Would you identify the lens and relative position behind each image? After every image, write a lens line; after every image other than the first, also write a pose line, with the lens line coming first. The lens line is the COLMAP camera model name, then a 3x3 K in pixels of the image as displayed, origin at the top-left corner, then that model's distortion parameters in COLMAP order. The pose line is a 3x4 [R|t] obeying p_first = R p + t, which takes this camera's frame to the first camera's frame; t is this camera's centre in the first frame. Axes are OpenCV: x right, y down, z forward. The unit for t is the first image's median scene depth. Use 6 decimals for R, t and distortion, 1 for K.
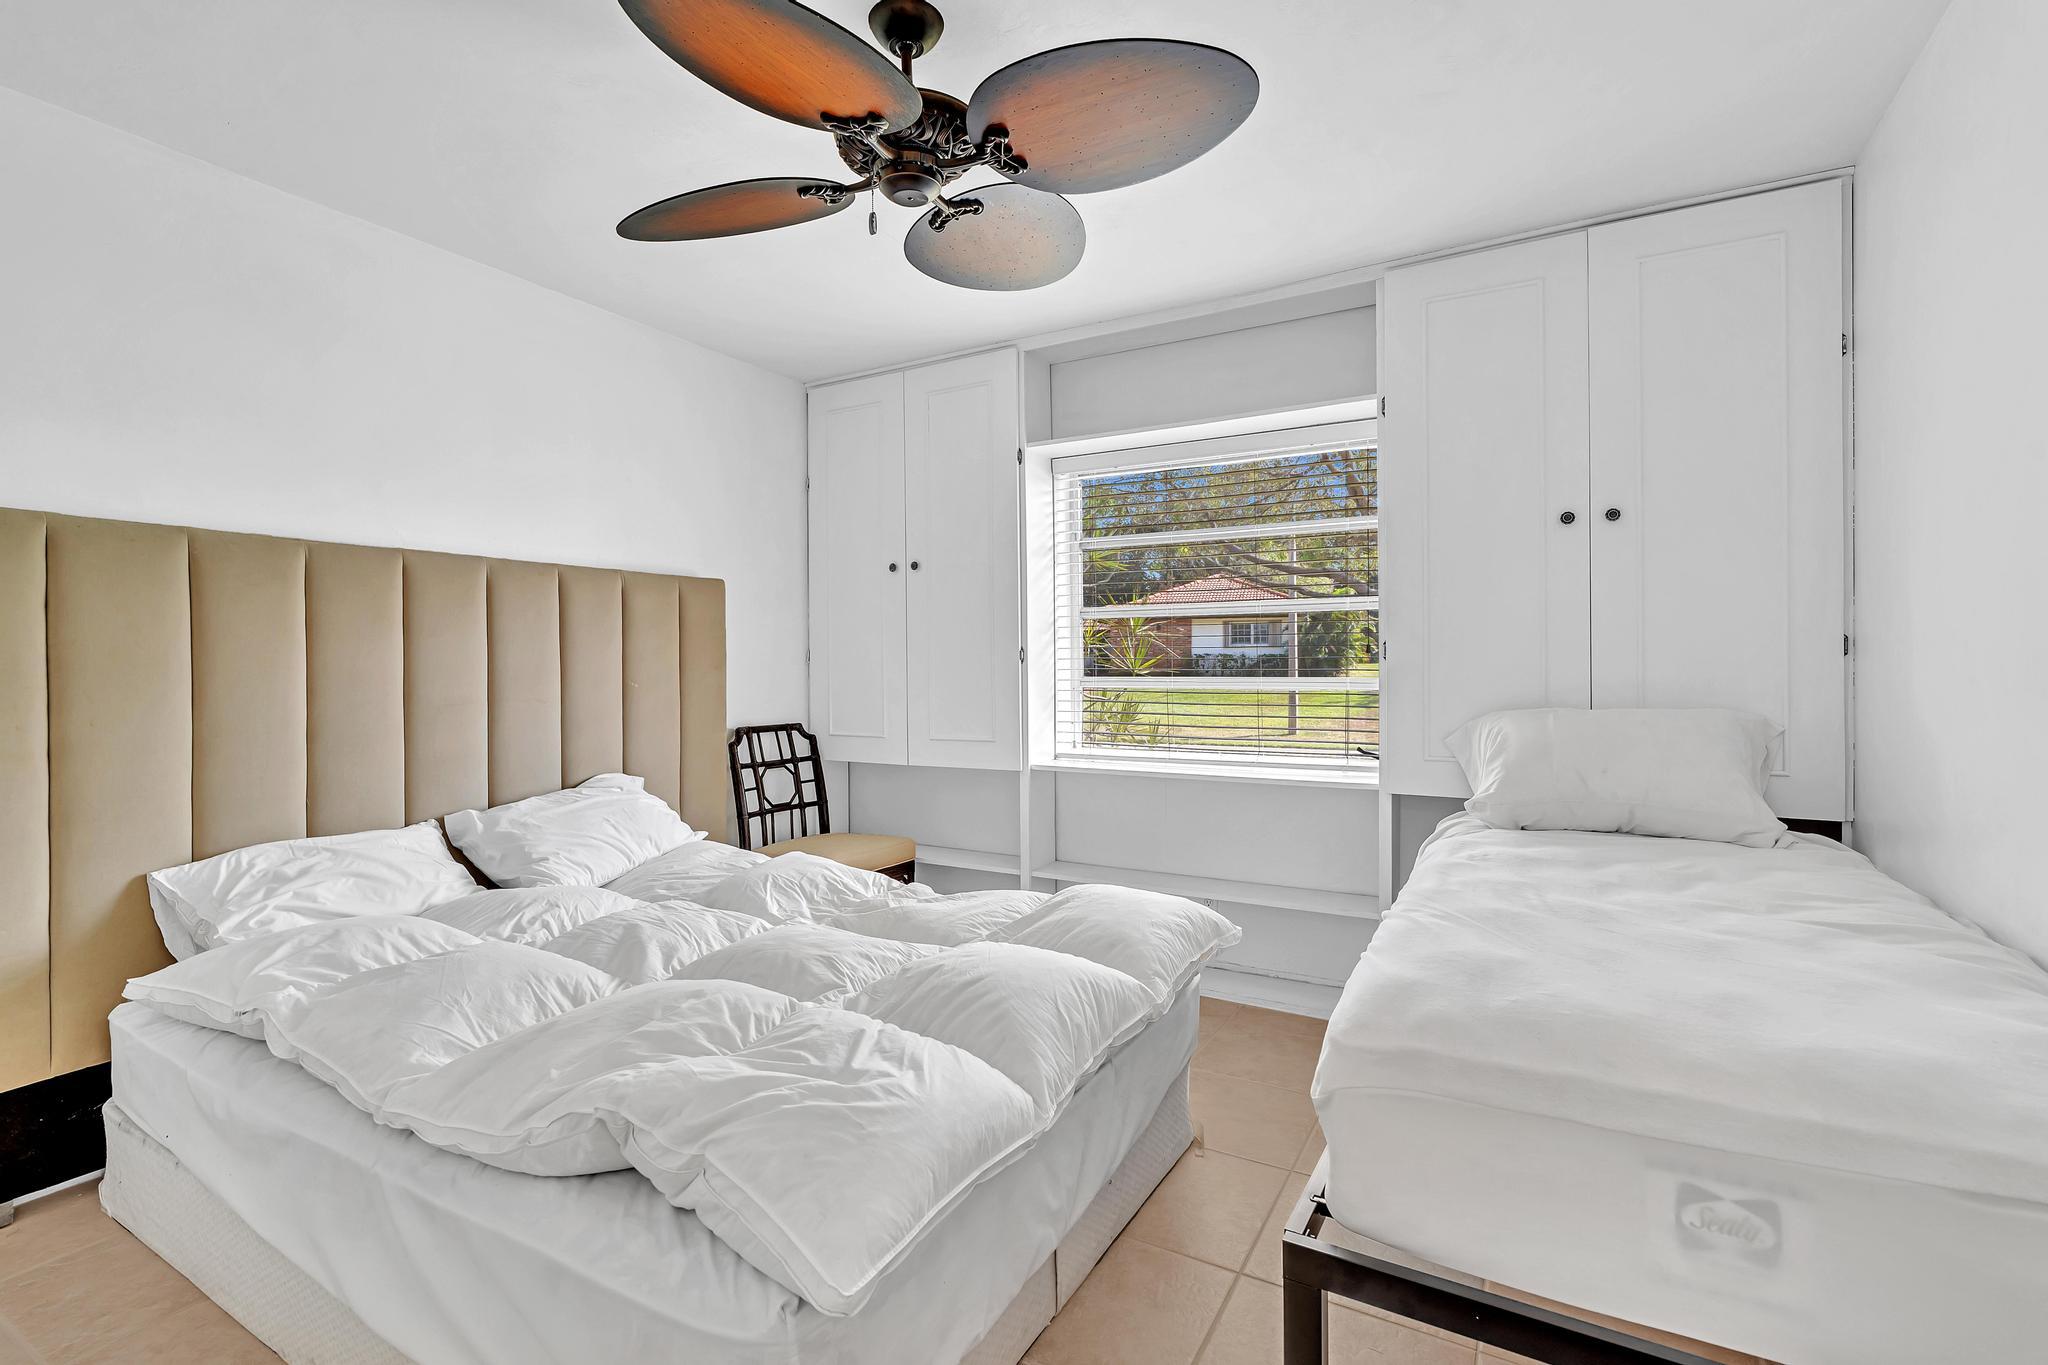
lens RADIAL K [[941.9, 0, 1028.2], [0, 941.9, 656.7], [0, 0, 1]] dist [-0.000538, 0.001072]
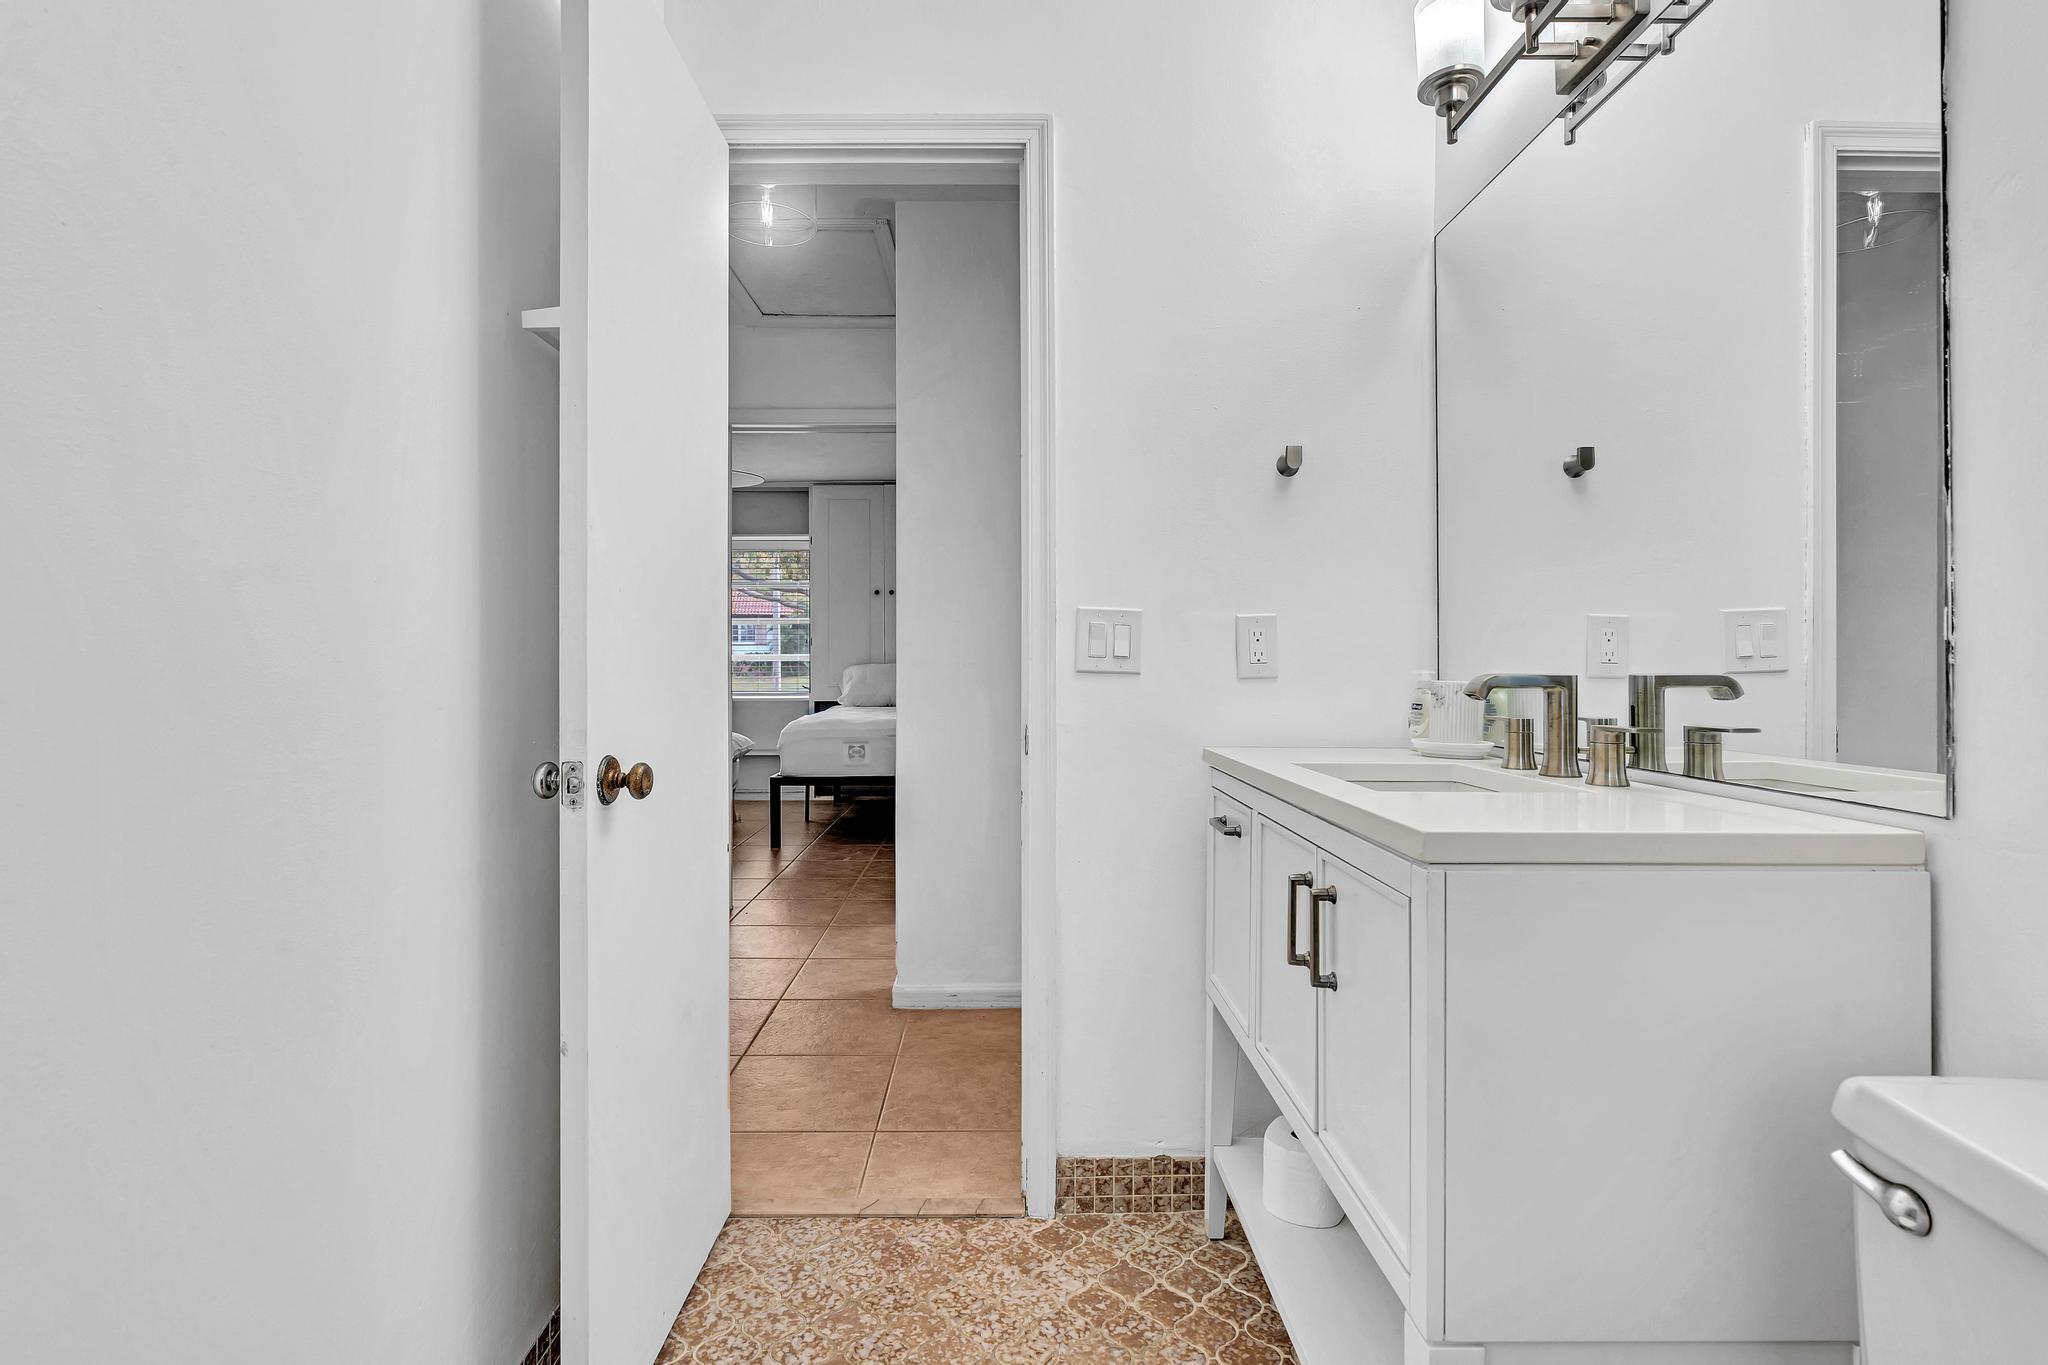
lens RADIAL K [[941.9, 0, 1028.2], [0, 941.9, 656.7], [0, 0, 1]] dist [-0.000538, 0.001072]
pose [[0.860650, 0.000905, 0.509196, -0.374095], [-0.001208, 0.999999, 0.000264, 0.029174], [-0.509195, -0.000843, 0.860651, -1.364591]]
